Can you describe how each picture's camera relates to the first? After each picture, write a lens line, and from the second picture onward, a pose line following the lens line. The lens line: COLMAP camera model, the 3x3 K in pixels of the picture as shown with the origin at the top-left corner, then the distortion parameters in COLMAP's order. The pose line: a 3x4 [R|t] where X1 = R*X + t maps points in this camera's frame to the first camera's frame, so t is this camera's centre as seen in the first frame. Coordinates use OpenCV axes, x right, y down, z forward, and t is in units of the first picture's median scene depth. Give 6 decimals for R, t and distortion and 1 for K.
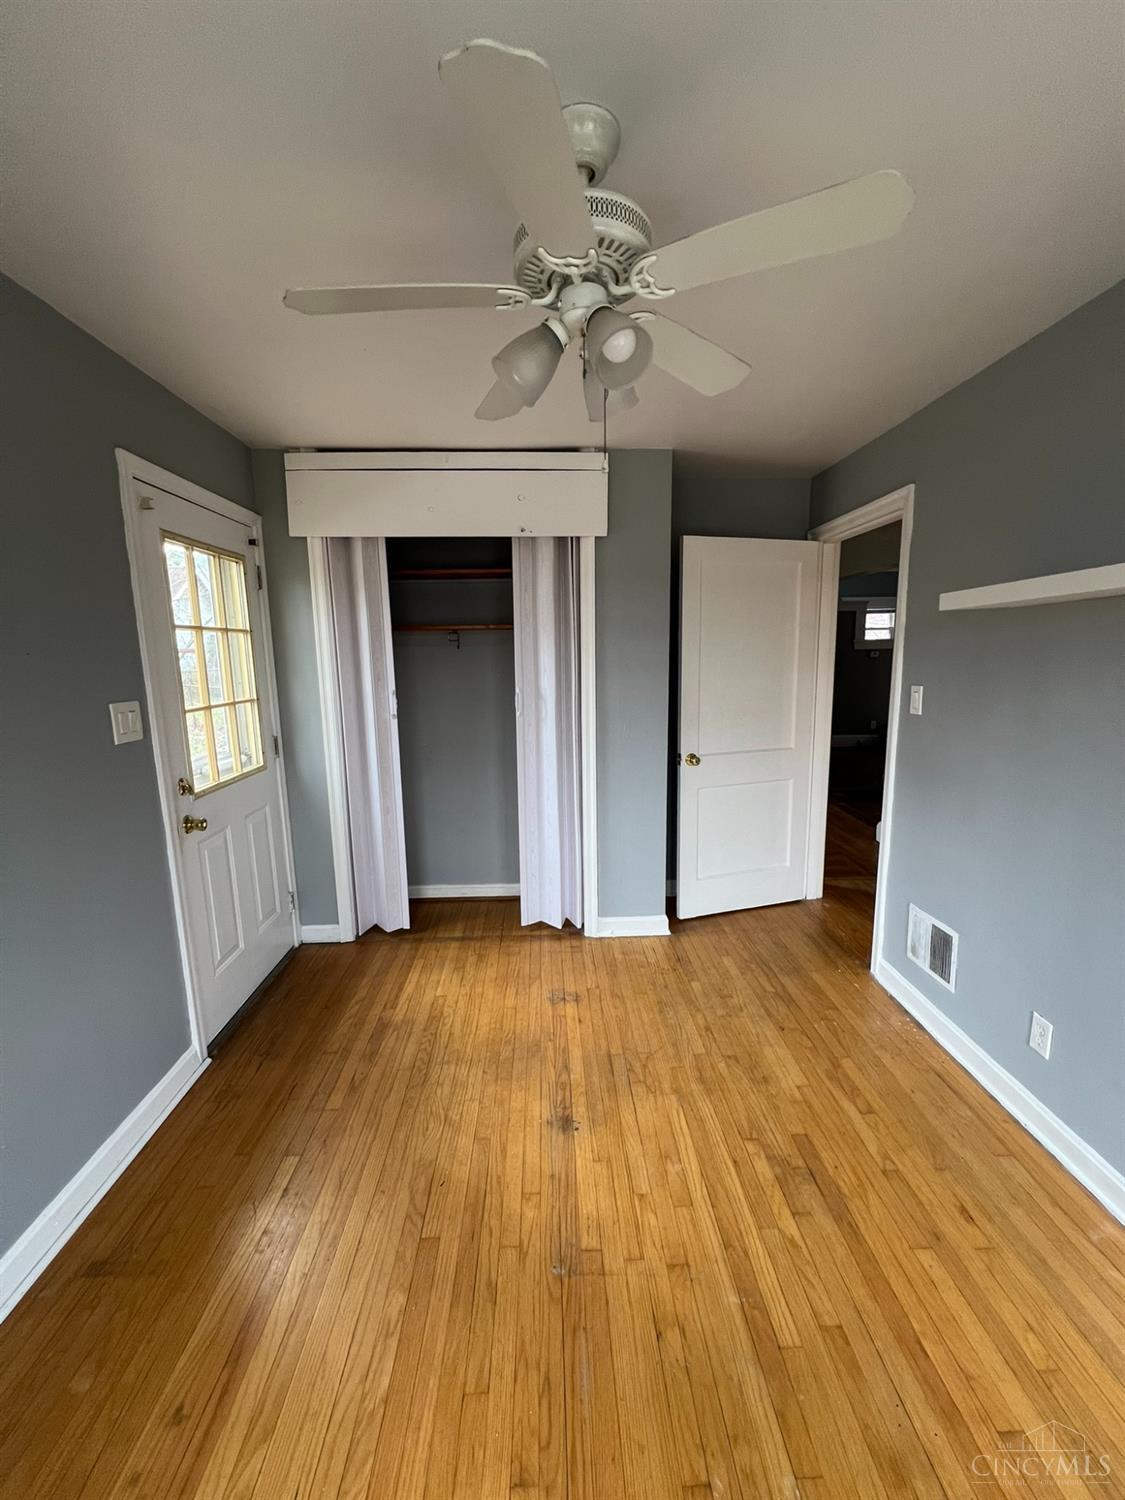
lens RADIAL K [[603.0, 0, 564.0], [0, 603.0, 742.2], [0, 0, 1]] dist [-0.003740, 0.000353]
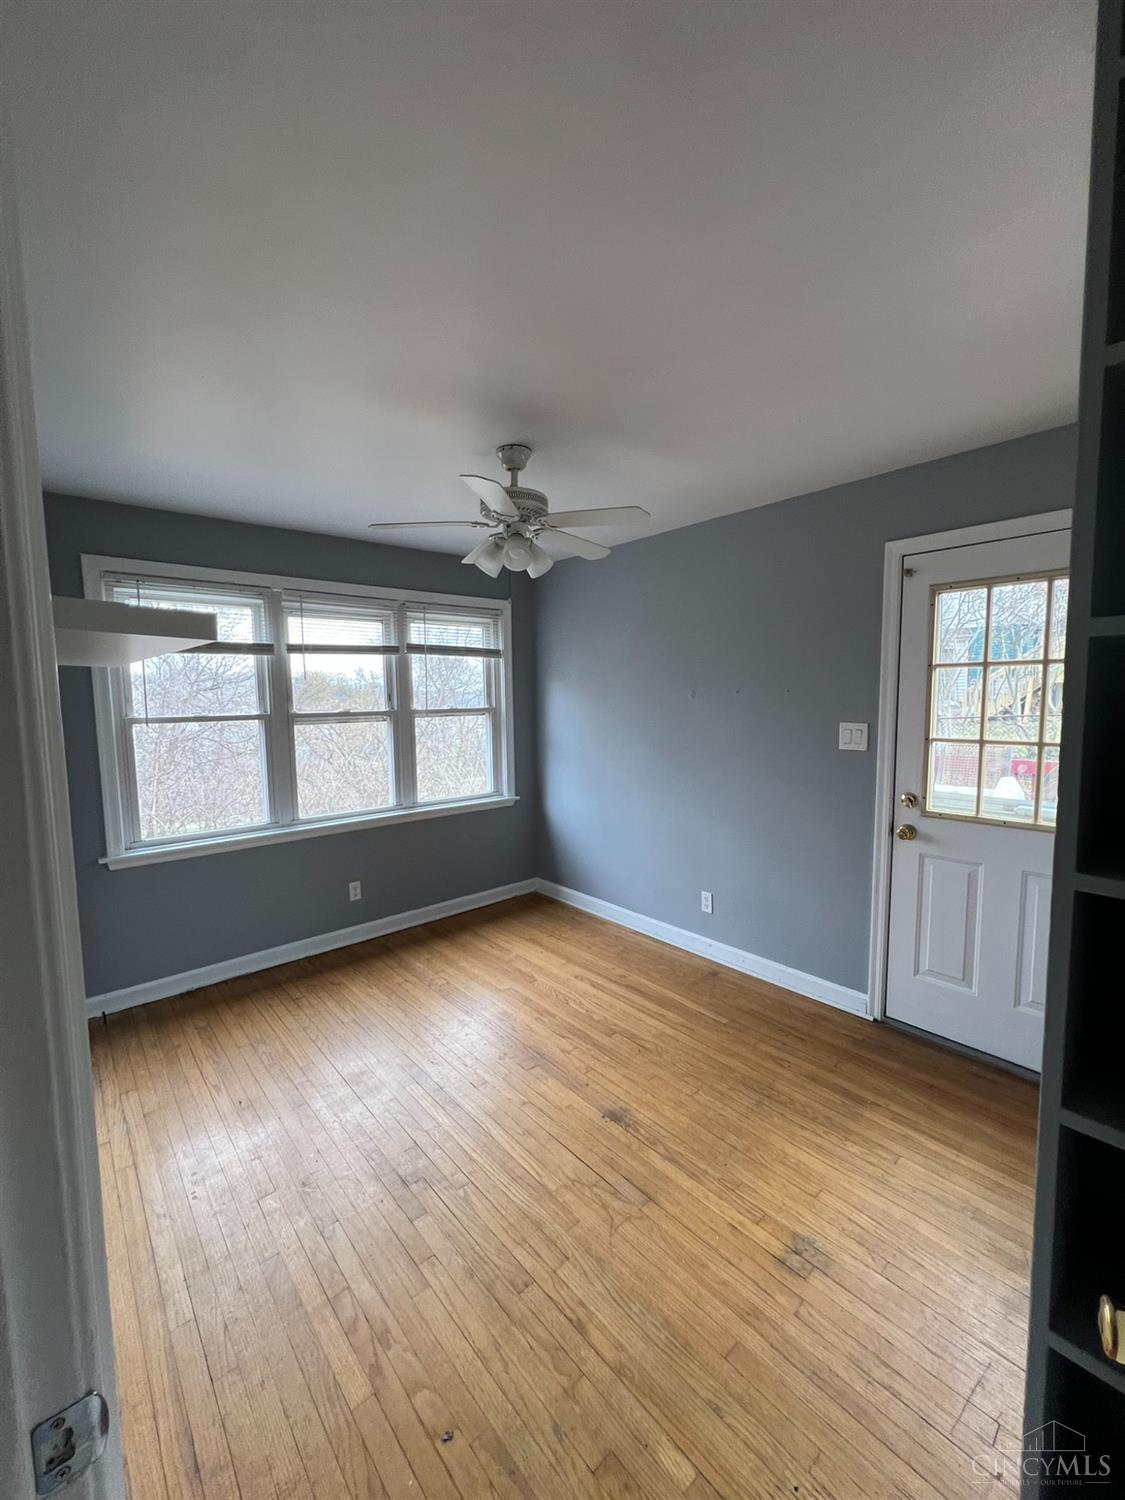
lens RADIAL K [[603.0, 0, 567.6], [0, 603.0, 742.2], [0, 0, 1]] dist [-0.003740, 0.000353]
pose [[-0.773855, 0.071441, -0.629321, 0.622582], [-0.073578, 0.976750, 0.201358, -0.223352], [0.629075, 0.202126, -0.750606, 1.416757]]
